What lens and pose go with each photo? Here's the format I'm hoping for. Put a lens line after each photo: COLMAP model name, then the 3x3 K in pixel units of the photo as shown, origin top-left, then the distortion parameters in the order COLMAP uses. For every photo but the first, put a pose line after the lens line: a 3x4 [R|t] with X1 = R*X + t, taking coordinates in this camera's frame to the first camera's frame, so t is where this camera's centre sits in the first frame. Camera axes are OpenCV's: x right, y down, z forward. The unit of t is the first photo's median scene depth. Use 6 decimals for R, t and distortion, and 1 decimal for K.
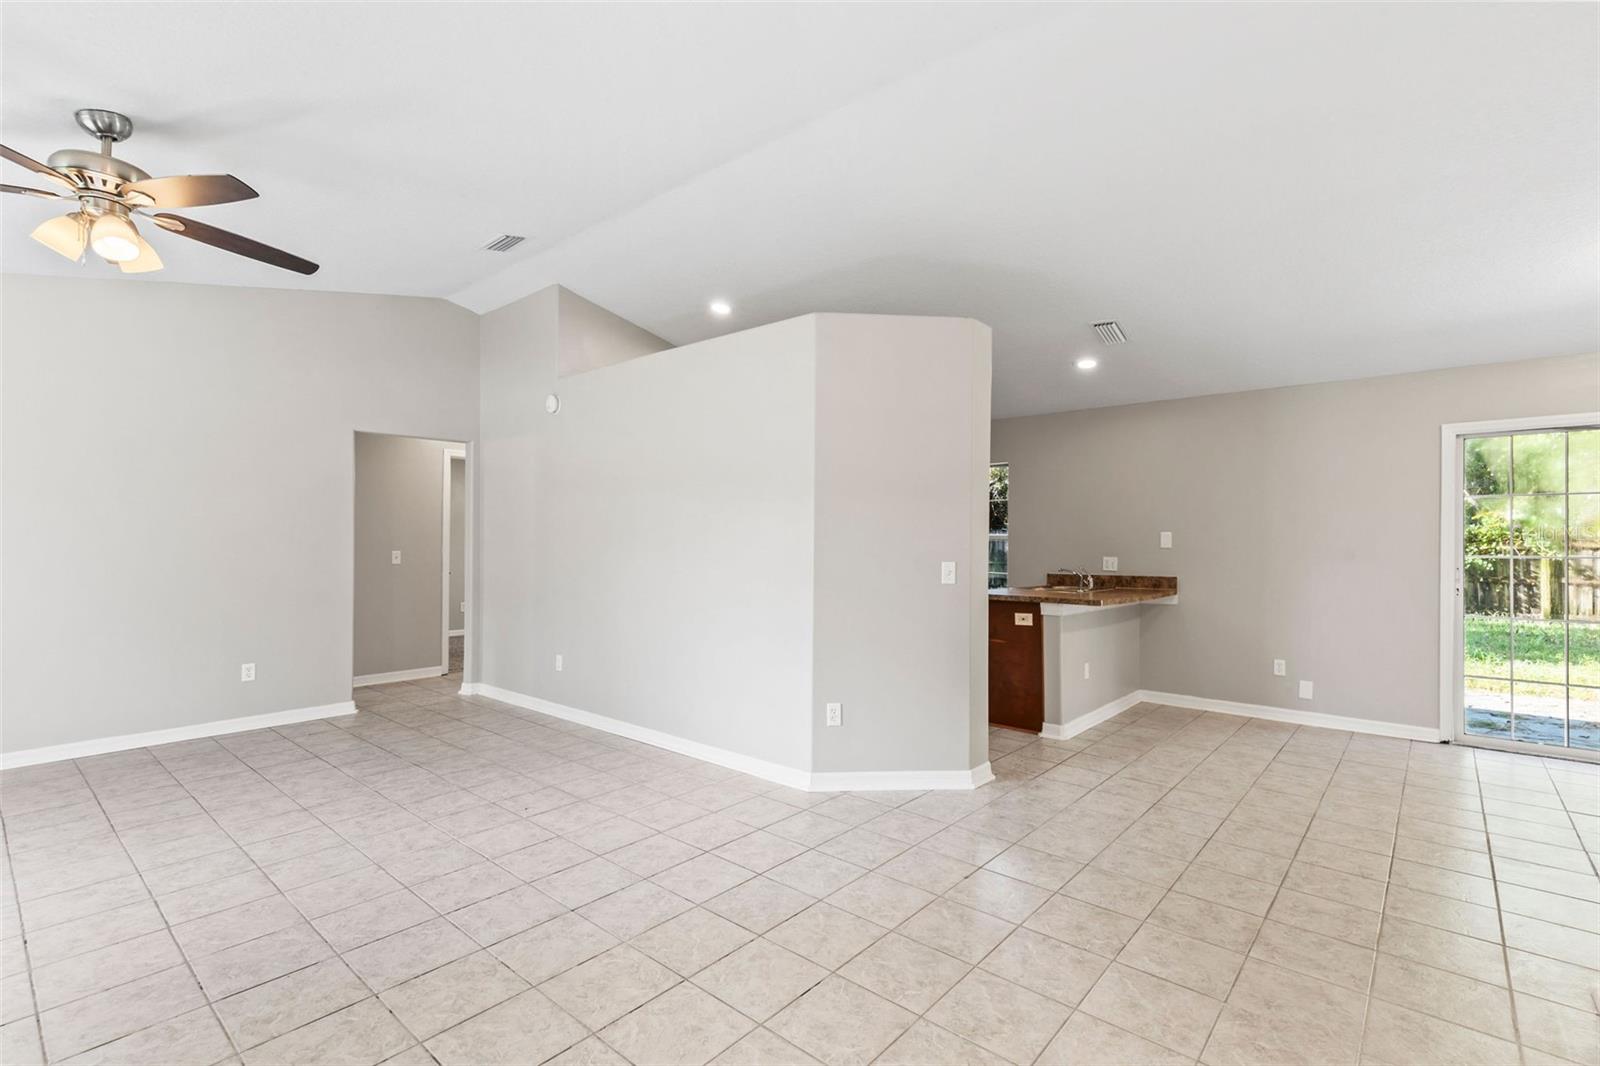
lens RADIAL K [[731.0, 0, 814.4], [0, 731.0, 549.3], [0, 0, 1]] dist [0.004666, 0.000102]
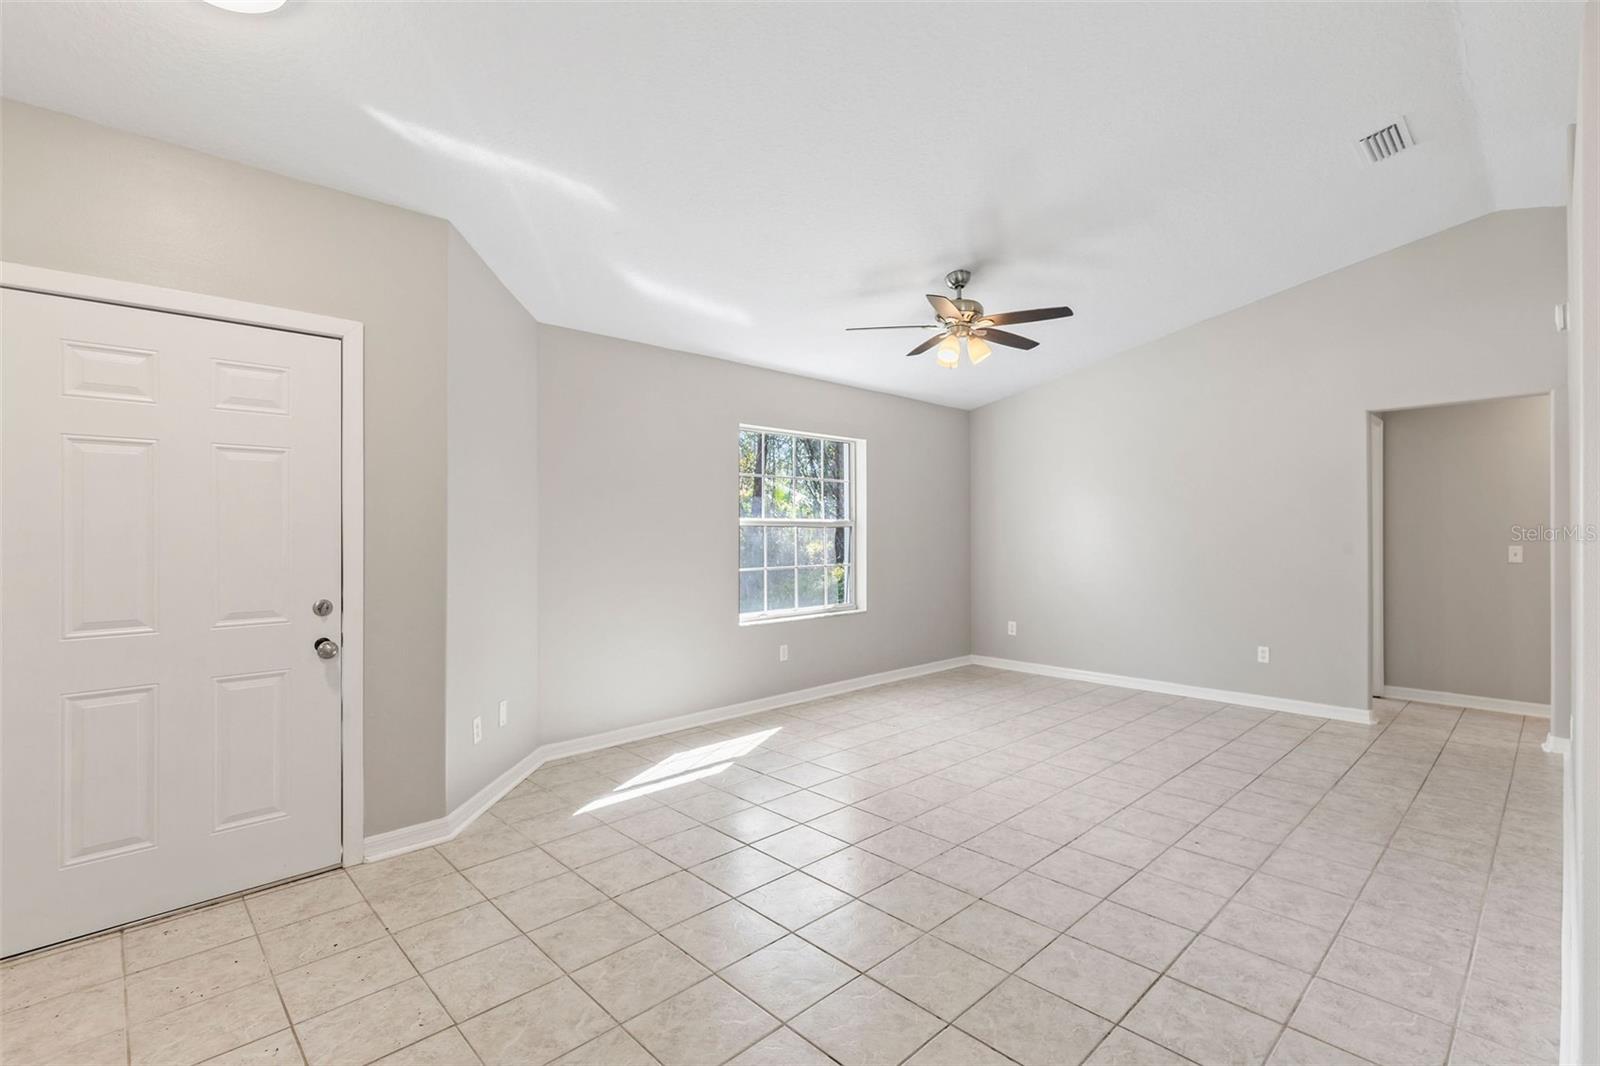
lens RADIAL K [[724.2, 0, 812.8], [0, 724.2, 524.4], [0, 0, 1]] dist [-0.001771, 0.000197]
pose [[-0.098502, -0.012364, -0.995060, 0.411842], [-0.010826, 0.999877, -0.011353, -0.004855], [0.995078, 0.009654, -0.098624, 0.515012]]
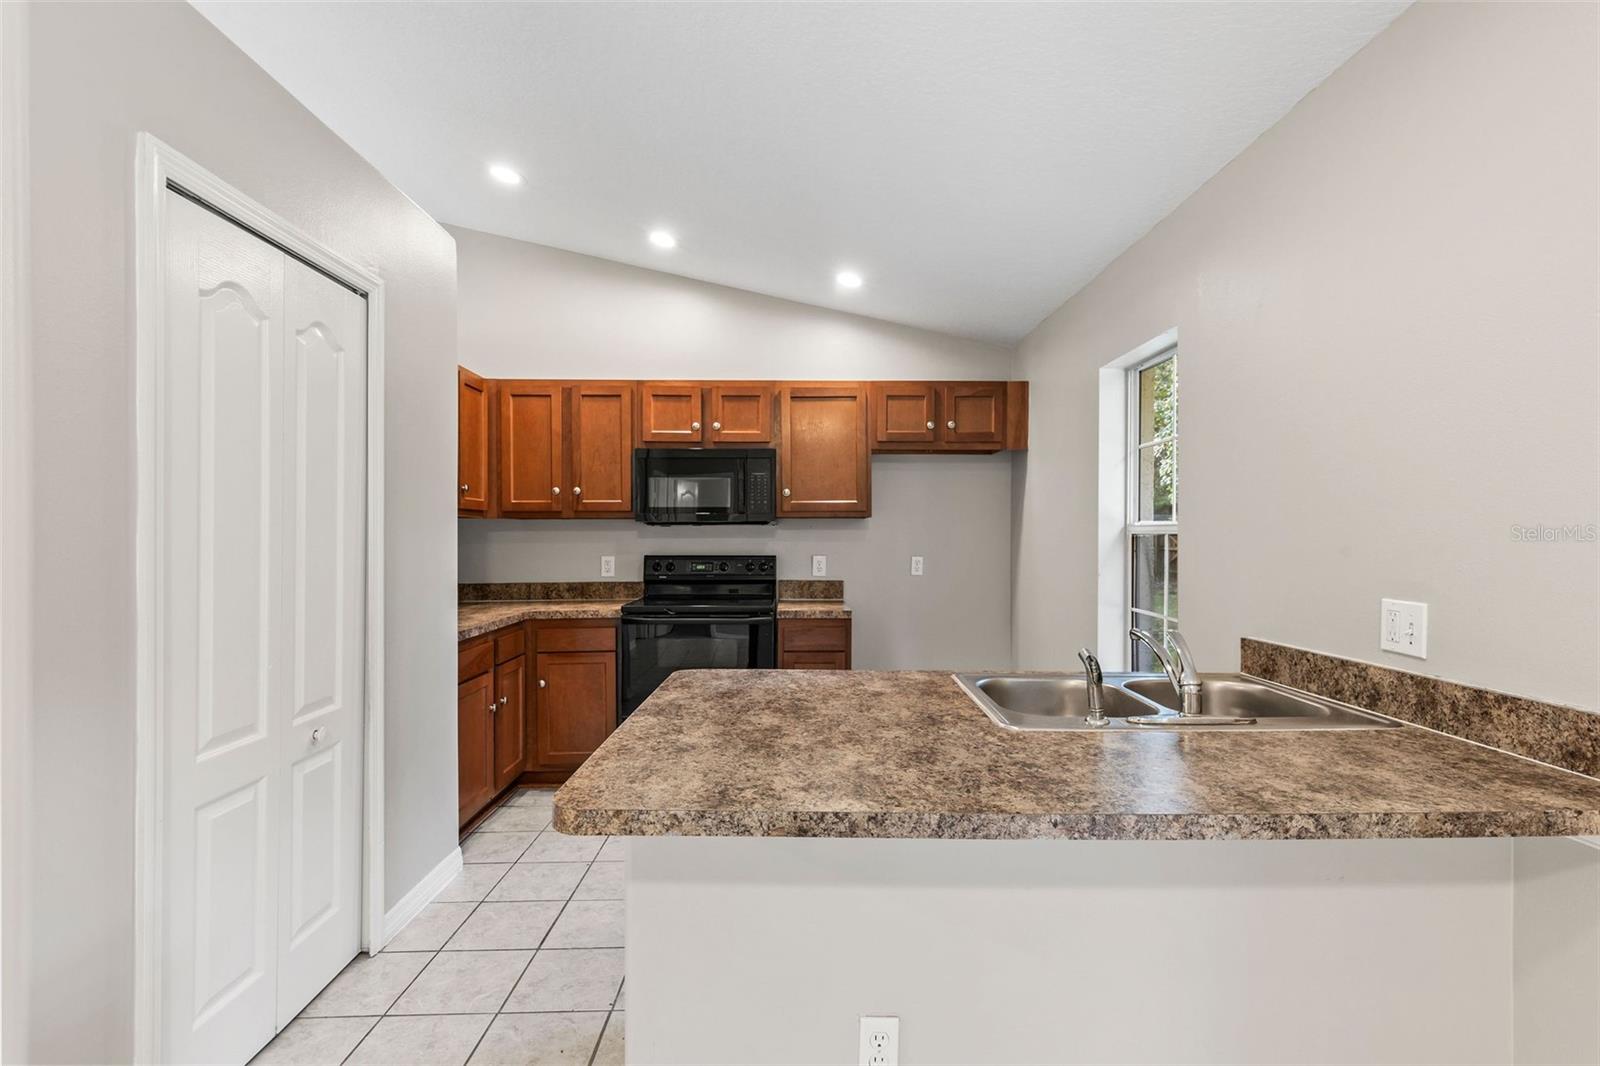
lens RADIAL K [[724.6, 0, 816.8], [0, 724.6, 537.8], [0, 0, 1]] dist [0.008810, -0.000330]
pose [[0.674296, -0.002659, -0.738457, 0.650091], [-0.002489, 0.999980, -0.005873, -0.012895], [0.738457, 0.005798, 0.674275, 0.967787]]
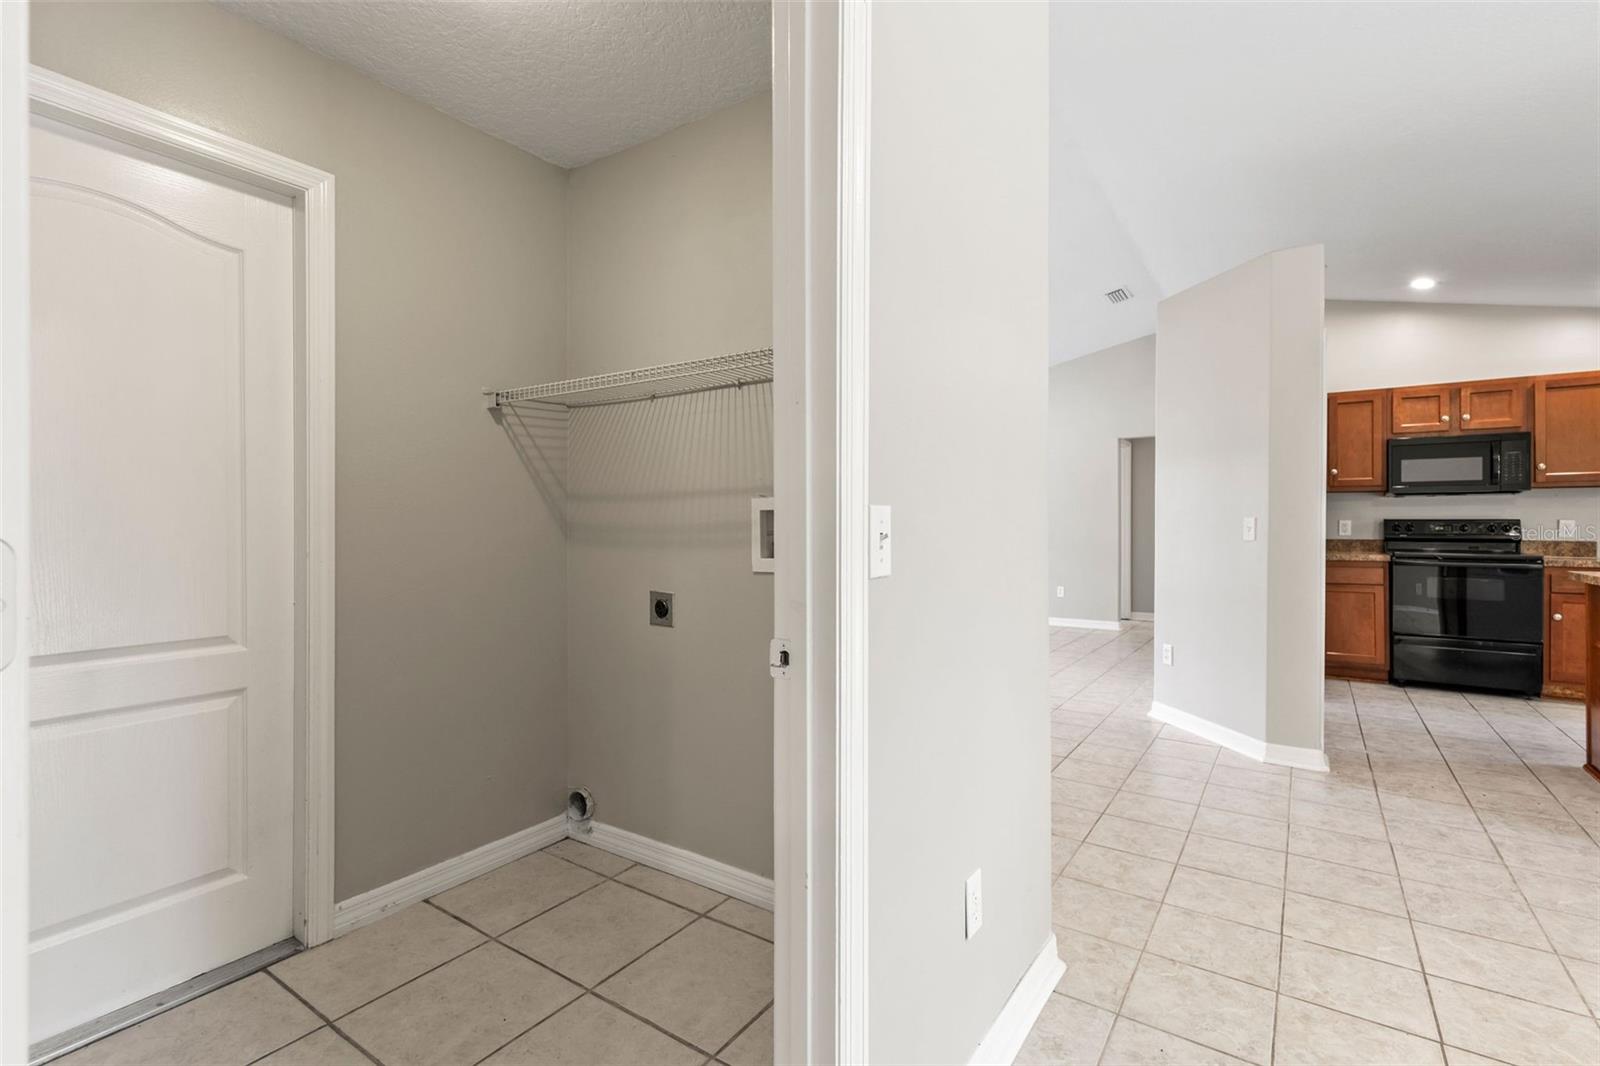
lens RADIAL K [[724.2, 0, 812.8], [0, 724.2, 524.4], [0, 0, 1]] dist [-0.001771, 0.000197]
pose [[0.111039, -0.005321, -0.993802, 0.944589], [-0.011308, 0.999914, -0.006618, 0.035501], [0.993752, 0.011973, 0.110969, 0.291958]]
